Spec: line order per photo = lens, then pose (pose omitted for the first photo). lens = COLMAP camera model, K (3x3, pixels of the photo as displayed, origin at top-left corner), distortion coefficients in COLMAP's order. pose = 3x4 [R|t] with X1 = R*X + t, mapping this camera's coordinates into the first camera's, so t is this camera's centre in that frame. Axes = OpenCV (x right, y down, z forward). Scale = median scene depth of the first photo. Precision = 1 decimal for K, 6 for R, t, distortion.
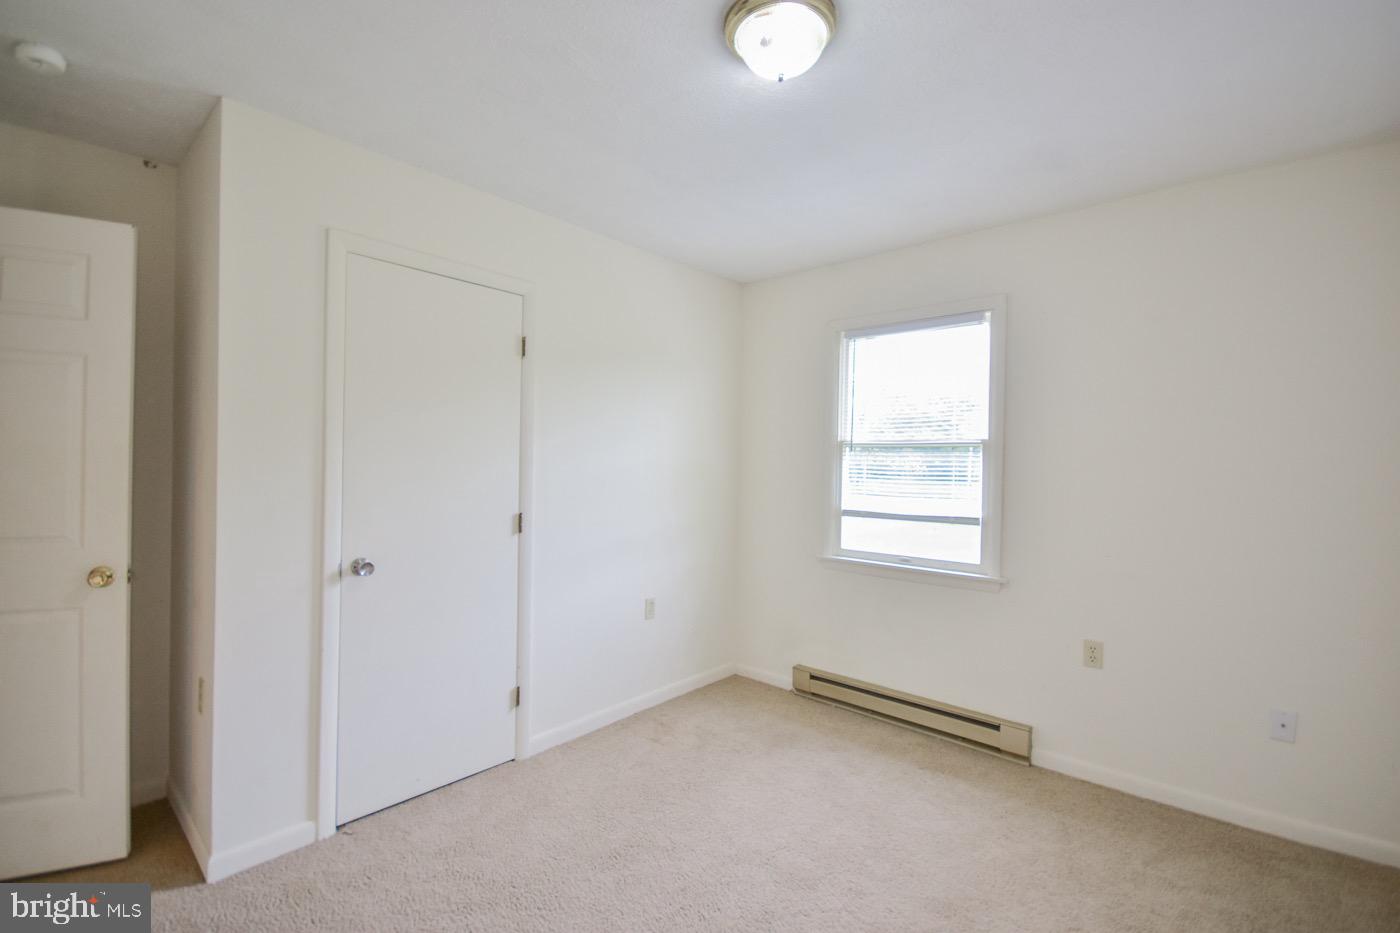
lens RADIAL K [[630.3, 0, 700.0], [0, 630.3, 466.5], [0, 0, 1]] dist [0.001856, 0.000305]
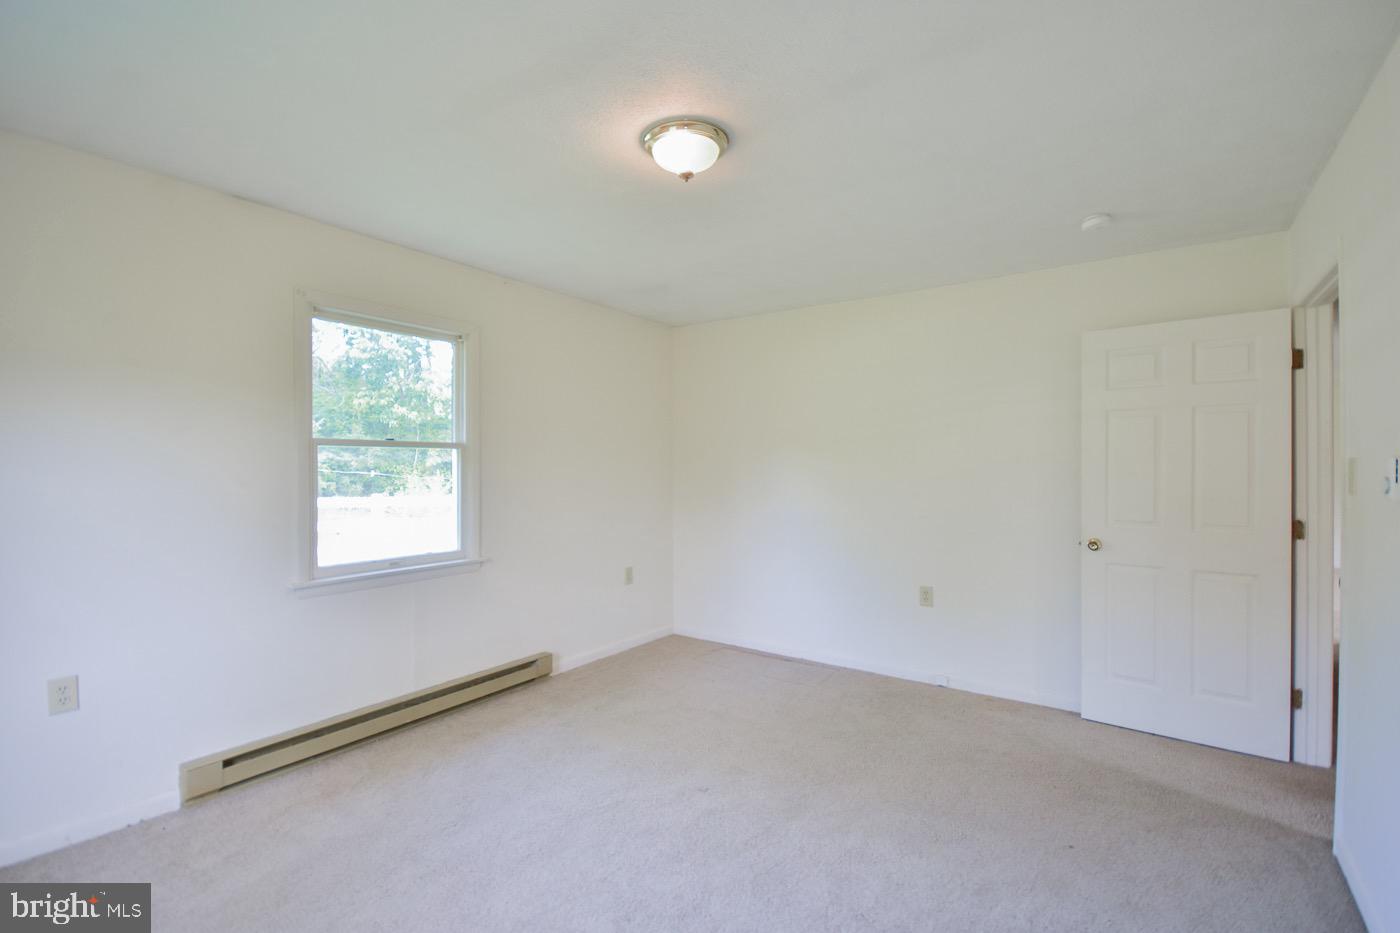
lens RADIAL K [[613.1, 0, 700.0], [0, 613.1, 466.5], [0, 0, 1]] dist [0.000670, 0.000112]
pose [[-0.094188, -0.011953, 0.995483, -0.532735], [0.012503, 0.999835, 0.013188, -0.005745], [-0.995476, 0.013689, -0.094023, 0.498452]]
